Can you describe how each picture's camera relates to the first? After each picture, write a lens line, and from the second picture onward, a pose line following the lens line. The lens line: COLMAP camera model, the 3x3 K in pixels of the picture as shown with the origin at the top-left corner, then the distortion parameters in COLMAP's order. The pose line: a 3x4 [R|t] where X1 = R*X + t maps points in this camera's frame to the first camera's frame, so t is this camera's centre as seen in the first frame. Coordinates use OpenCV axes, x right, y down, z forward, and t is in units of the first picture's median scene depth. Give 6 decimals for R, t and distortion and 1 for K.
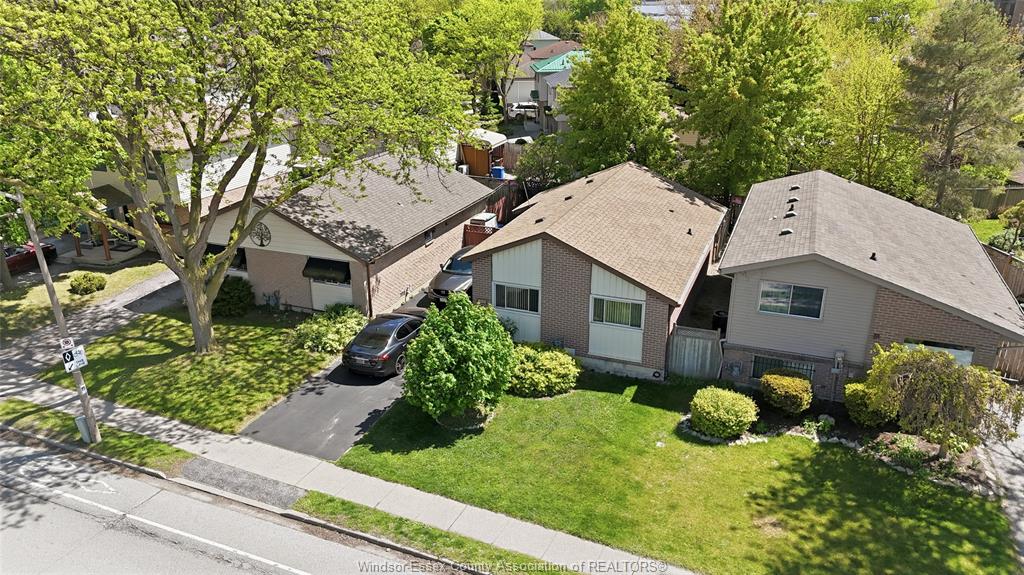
lens RADIAL K [[767.5, 0, 512.0], [0, 767.5, 287.5], [0, 0, 1]] dist [0.074341, -0.077218]
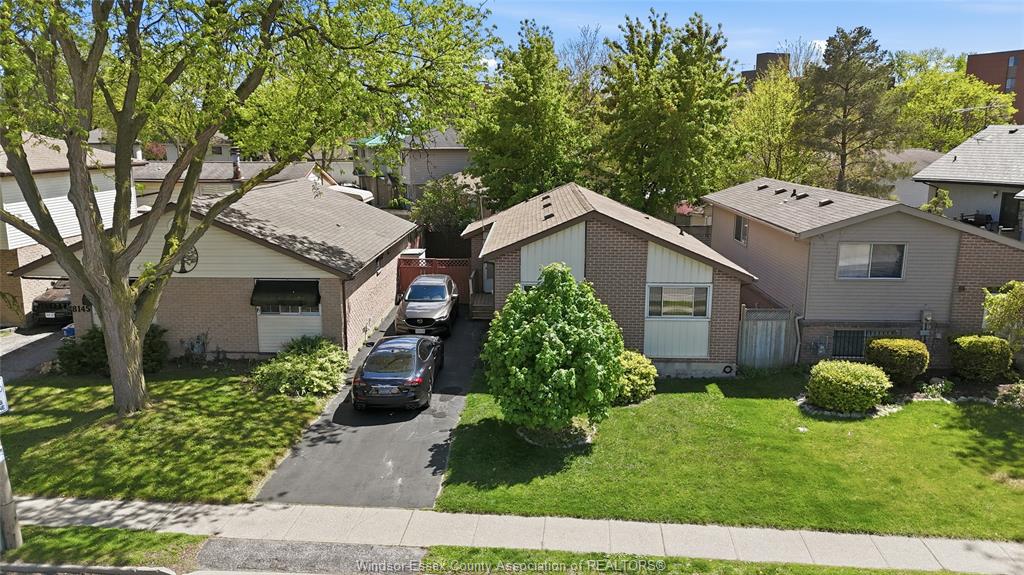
lens RADIAL K [[767.5, 0, 512.0], [0, 767.5, 287.5], [0, 0, 1]] dist [0.074341, -0.077218]
pose [[0.941088, -0.064286, 0.331994, -0.329985], [0.115352, 0.983906, -0.136465, 0.116152], [-0.317878, 0.166722, 0.933358, 0.259814]]
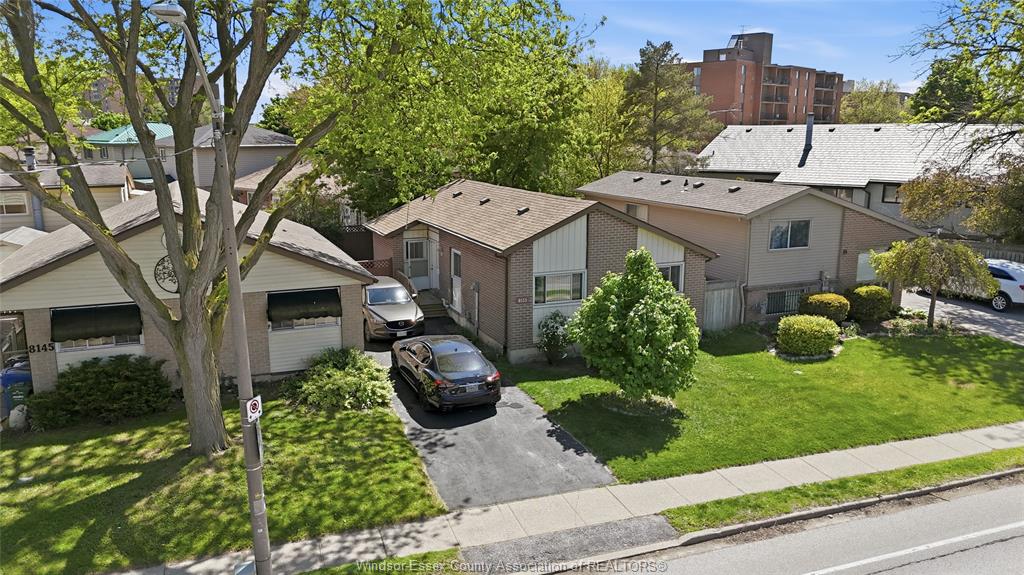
lens RADIAL K [[767.5, 0, 512.0], [0, 767.5, 287.5], [0, 0, 1]] dist [0.074341, -0.077218]
pose [[0.712342, -0.137951, 0.688142, -0.681349], [0.242904, 0.968355, -0.057322, 0.054485], [-0.658458, 0.207985, 0.723309, 0.430296]]
